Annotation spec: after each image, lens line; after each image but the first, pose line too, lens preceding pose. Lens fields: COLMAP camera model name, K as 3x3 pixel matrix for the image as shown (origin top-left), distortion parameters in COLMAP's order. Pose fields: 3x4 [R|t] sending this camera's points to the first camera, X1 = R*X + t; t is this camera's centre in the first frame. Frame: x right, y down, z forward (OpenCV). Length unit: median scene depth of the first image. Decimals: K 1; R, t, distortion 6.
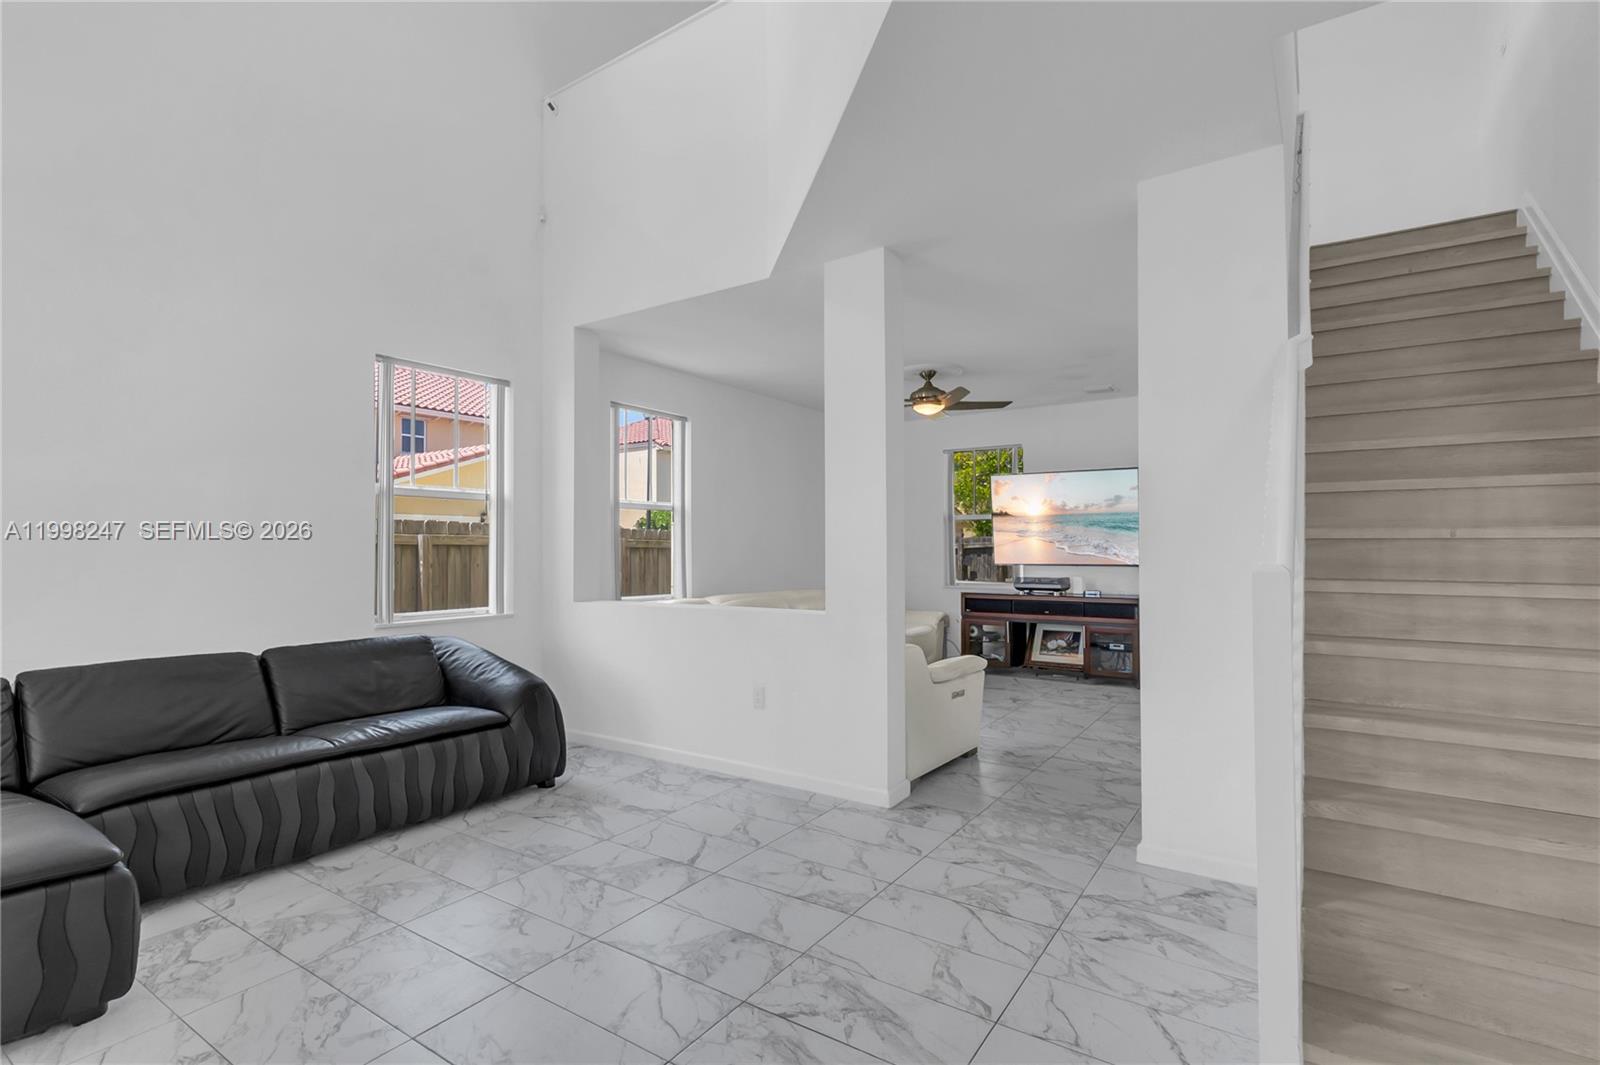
lens RADIAL K [[775.1, 0, 805.9], [0, 775.1, 548.1], [0, 0, 1]] dist [0.002871, -0.000385]
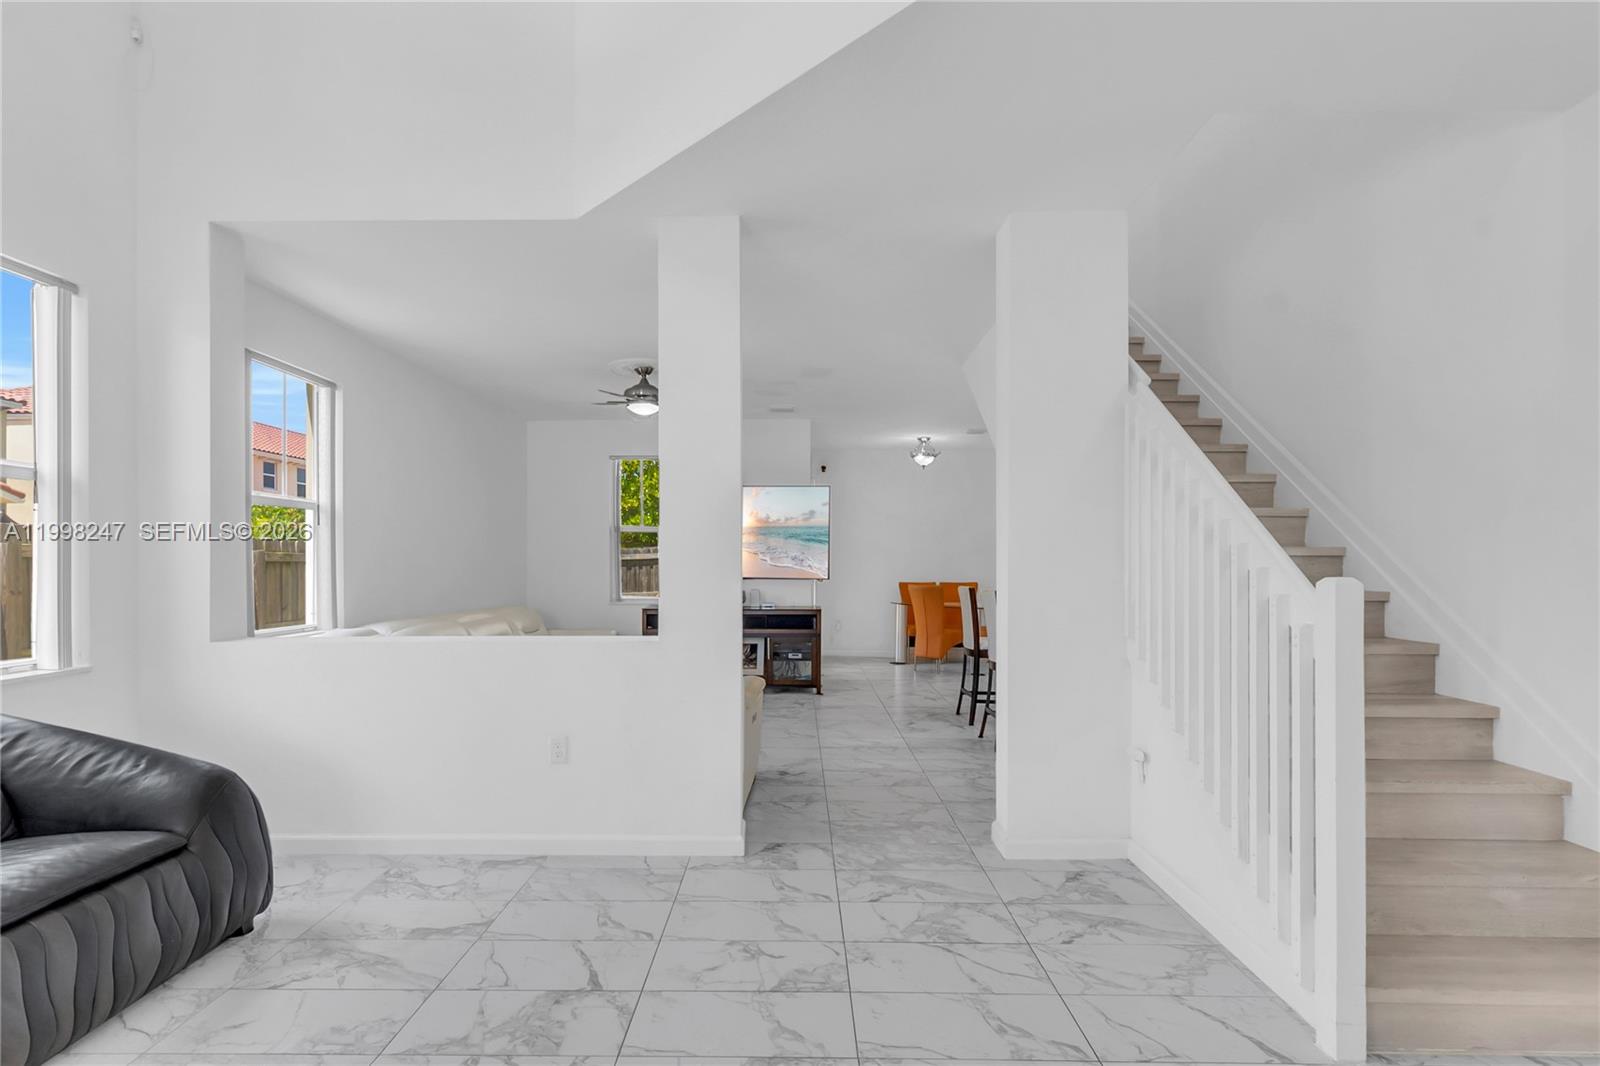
lens RADIAL K [[775.1, 0, 806.4], [0, 775.1, 568.9], [0, 0, 1]] dist [0.002871, -0.000385]
pose [[0.834643, -0.003801, 0.550778, -0.308498], [-0.002142, 0.999946, 0.010146, -0.000654], [-0.550787, -0.009648, 0.834590, 0.218833]]
